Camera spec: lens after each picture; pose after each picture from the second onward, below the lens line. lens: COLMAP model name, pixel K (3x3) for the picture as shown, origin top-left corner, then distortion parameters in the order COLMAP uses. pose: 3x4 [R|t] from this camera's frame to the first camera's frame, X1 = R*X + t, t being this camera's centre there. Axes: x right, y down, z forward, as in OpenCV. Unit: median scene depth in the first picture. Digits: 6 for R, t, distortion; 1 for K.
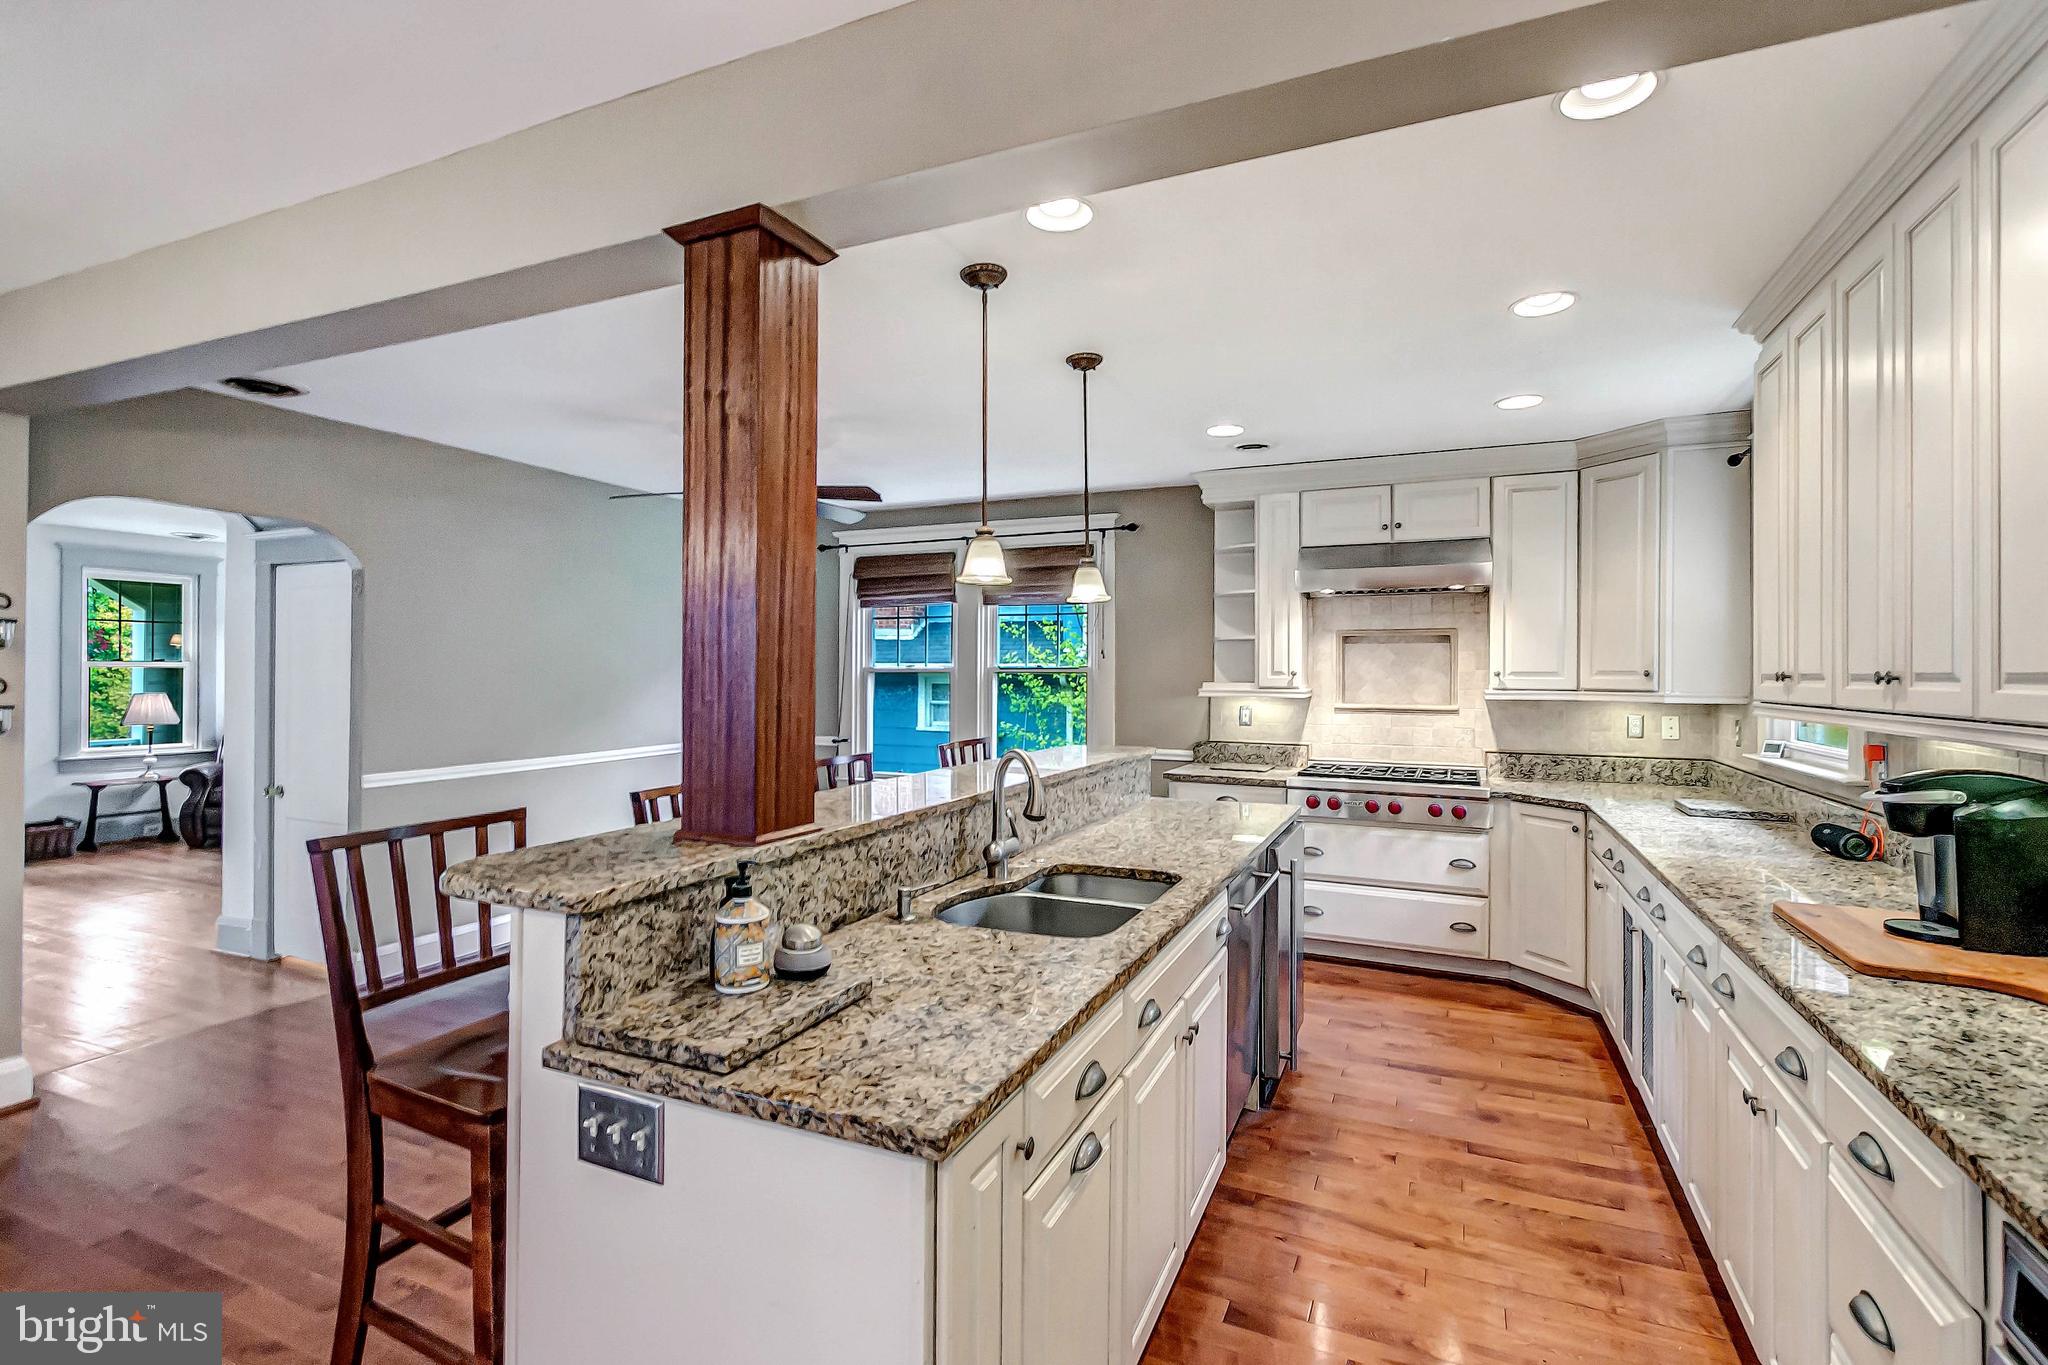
lens RADIAL K [[960.3, 0, 1041.5], [0, 960.3, 680.7], [0, 0, 1]] dist [0.006840, -0.002755]
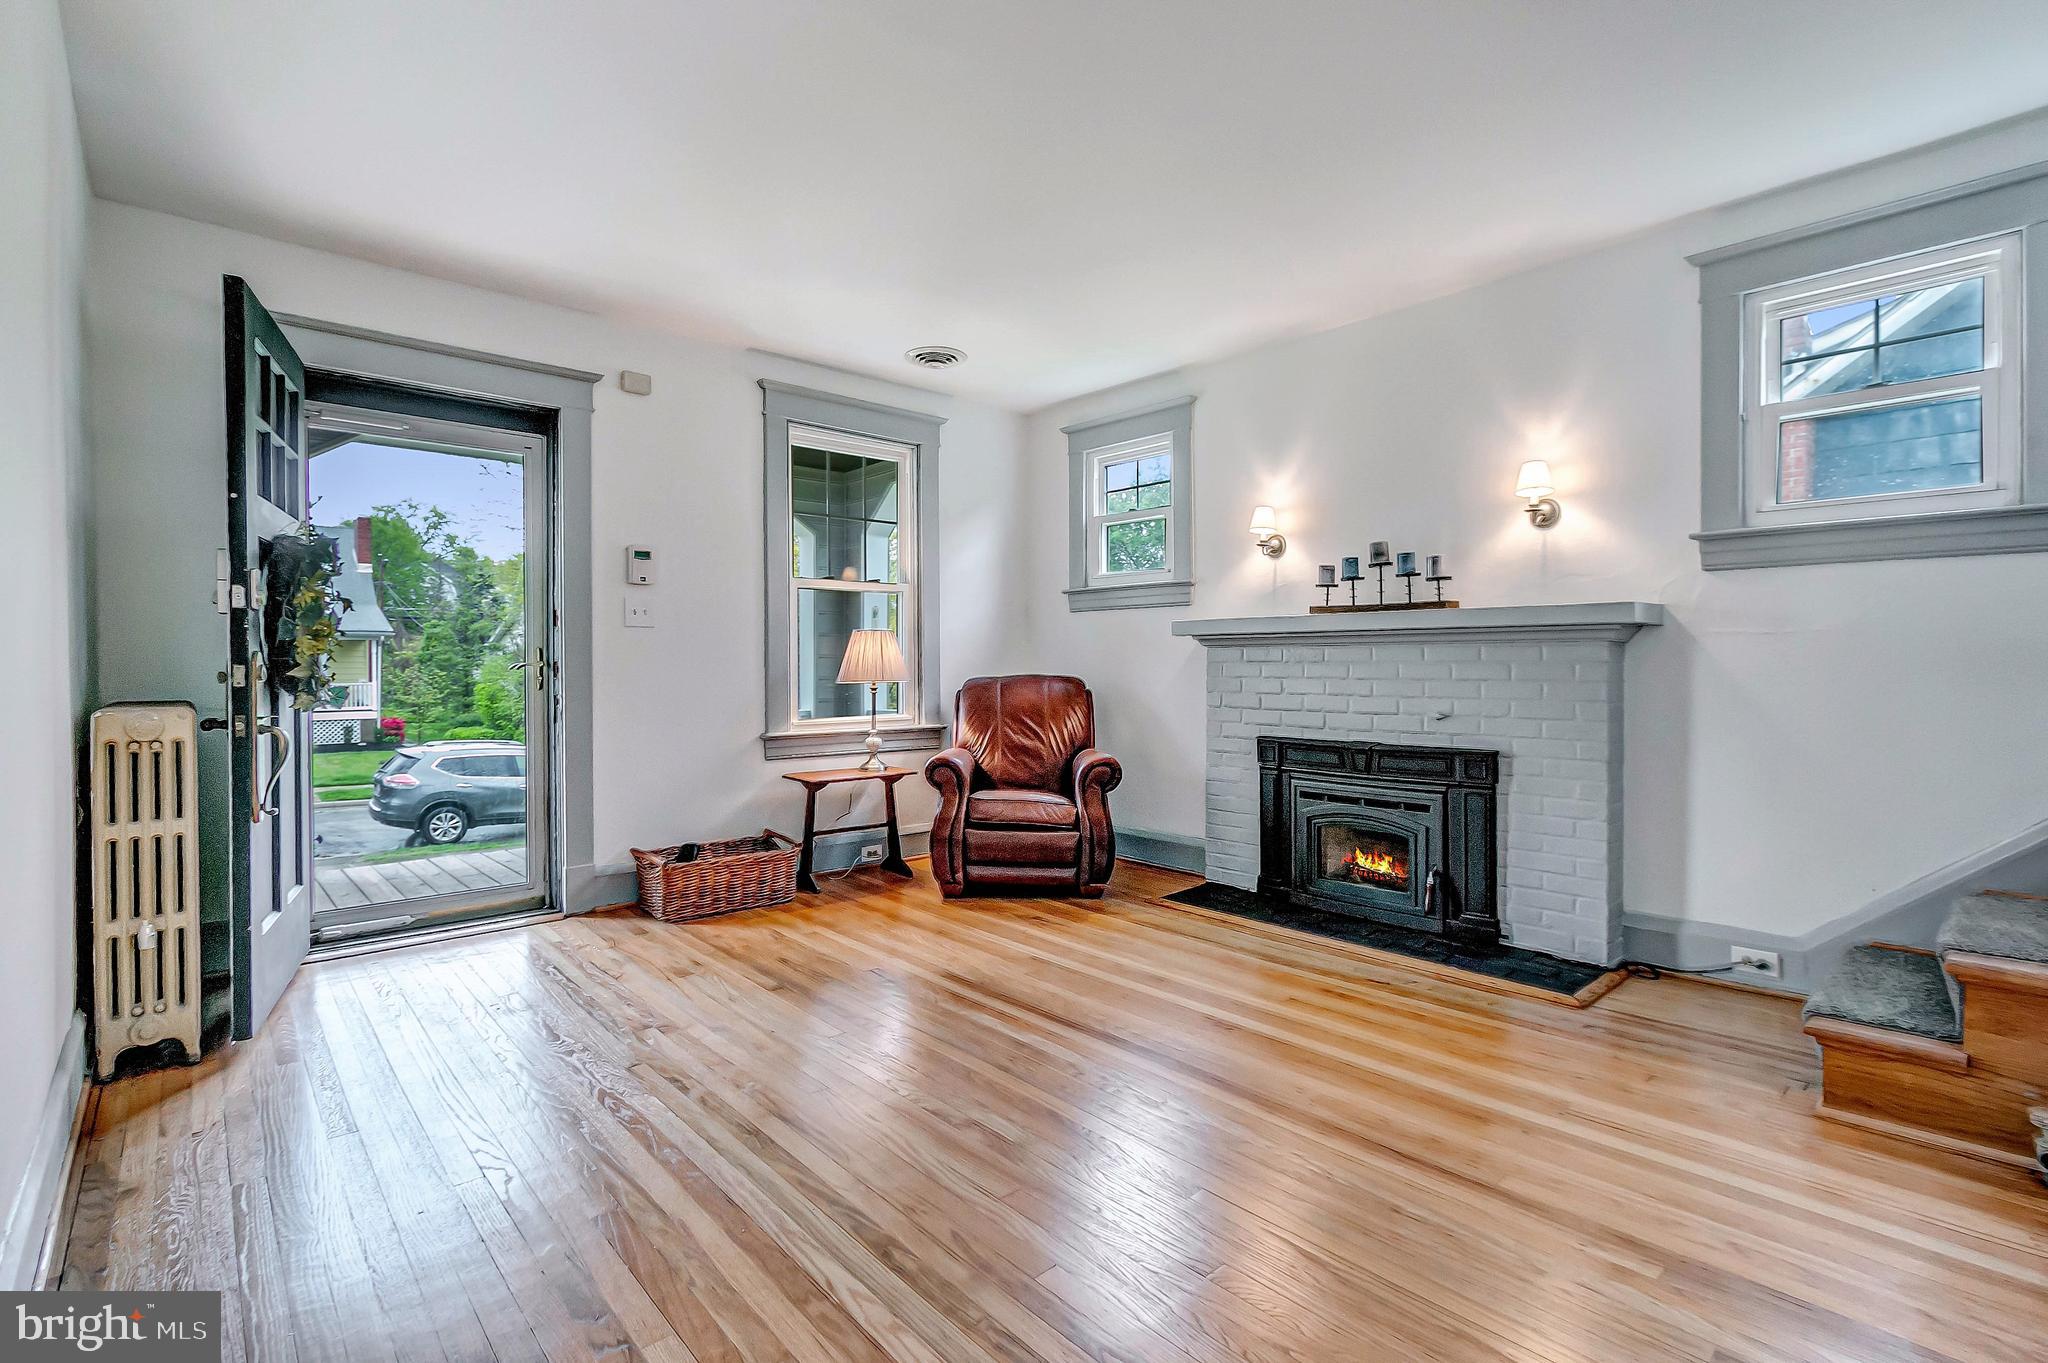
lens RADIAL K [[960.3, 0, 1028.0], [0, 960.3, 684.8], [0, 0, 1]] dist [0.006840, -0.002755]
pose [[0.910749, -0.000795, -0.412960, -0.602920], [0.002390, 0.999992, 0.003347, 0.047073], [0.412954, -0.004036, 0.910743, 0.505522]]
